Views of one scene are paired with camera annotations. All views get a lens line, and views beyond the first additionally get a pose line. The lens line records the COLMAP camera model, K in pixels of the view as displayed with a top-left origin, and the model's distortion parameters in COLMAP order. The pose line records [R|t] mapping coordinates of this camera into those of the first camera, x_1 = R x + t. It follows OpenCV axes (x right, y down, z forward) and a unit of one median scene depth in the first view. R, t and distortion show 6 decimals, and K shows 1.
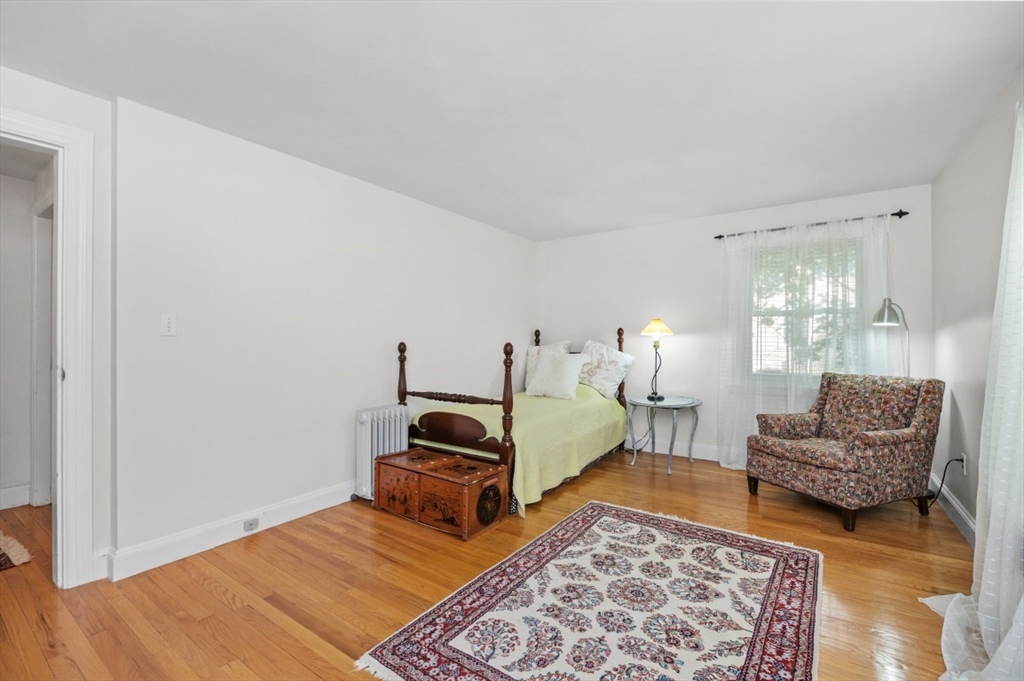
lens RADIAL K [[444.5, 0, 509.0], [0, 444.5, 338.9], [0, 0, 1]] dist [0.002462, -0.000066]
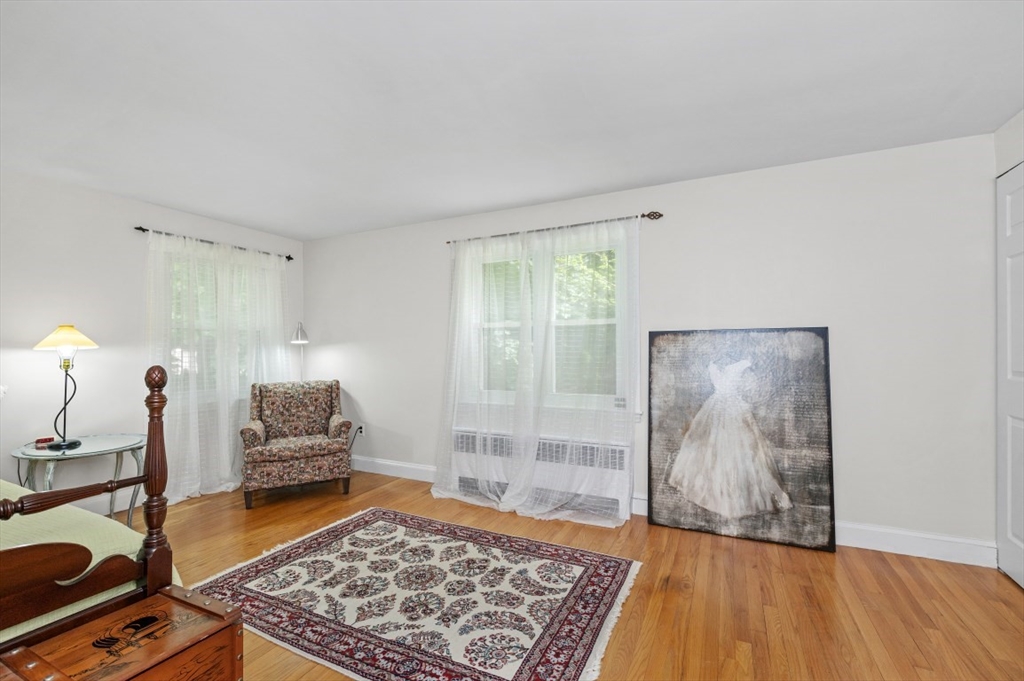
lens RADIAL K [[444.5, 0, 509.0], [0, 444.5, 346.9], [0, 0, 1]] dist [0.002462, -0.000066]
pose [[-0.146163, 0.005602, 0.989245, -0.739125], [0.001990, 0.999984, -0.005369, -0.013497], [-0.989258, 0.001183, -0.146172, 0.781763]]
